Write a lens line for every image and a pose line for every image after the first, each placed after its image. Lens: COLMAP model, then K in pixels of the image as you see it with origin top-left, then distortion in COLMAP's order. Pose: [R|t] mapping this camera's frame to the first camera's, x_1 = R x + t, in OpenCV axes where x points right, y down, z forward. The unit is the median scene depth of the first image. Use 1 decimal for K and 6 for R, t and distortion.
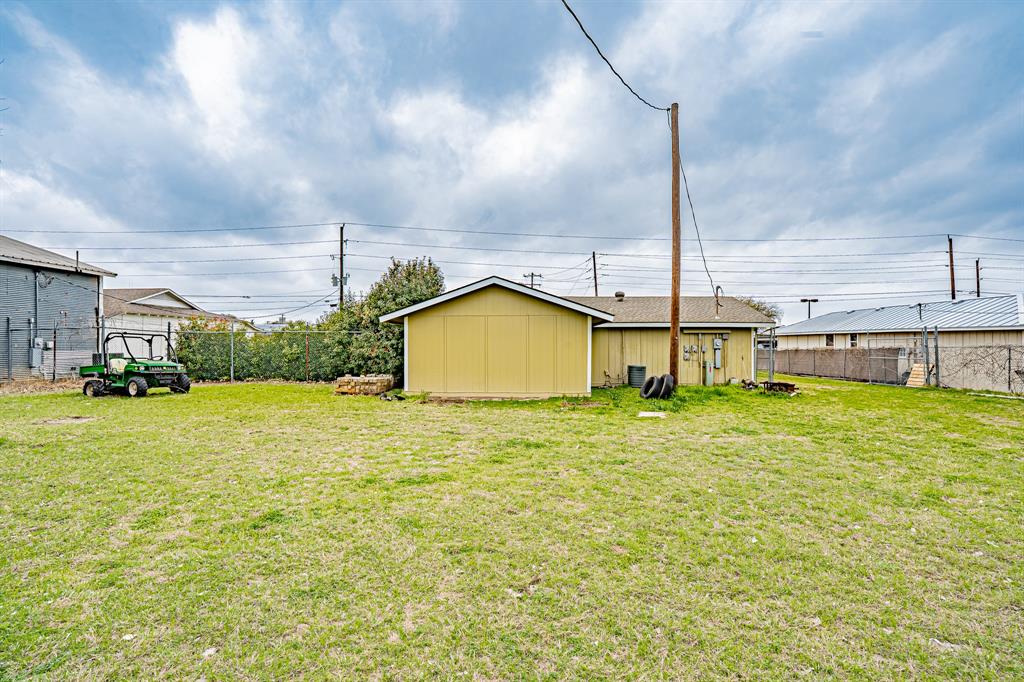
lens RADIAL K [[478.6, 0, 512.0], [0, 478.6, 341.0], [0, 0, 1]] dist [-0.075866, 0.028975]
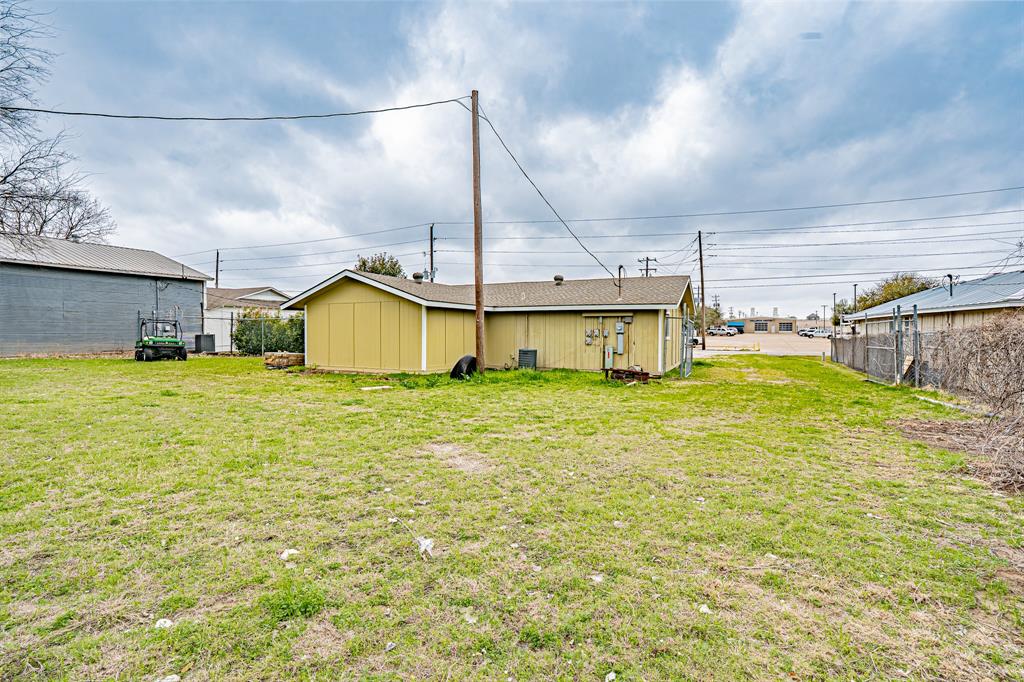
lens RADIAL K [[478.6, 0, 512.0], [0, 478.6, 341.0], [0, 0, 1]] dist [-0.075866, 0.028975]
pose [[0.916208, 0.011547, -0.400537, 0.614683], [-0.002190, 0.999714, 0.023812, 0.010082], [0.400698, -0.020939, 0.915971, 0.060057]]
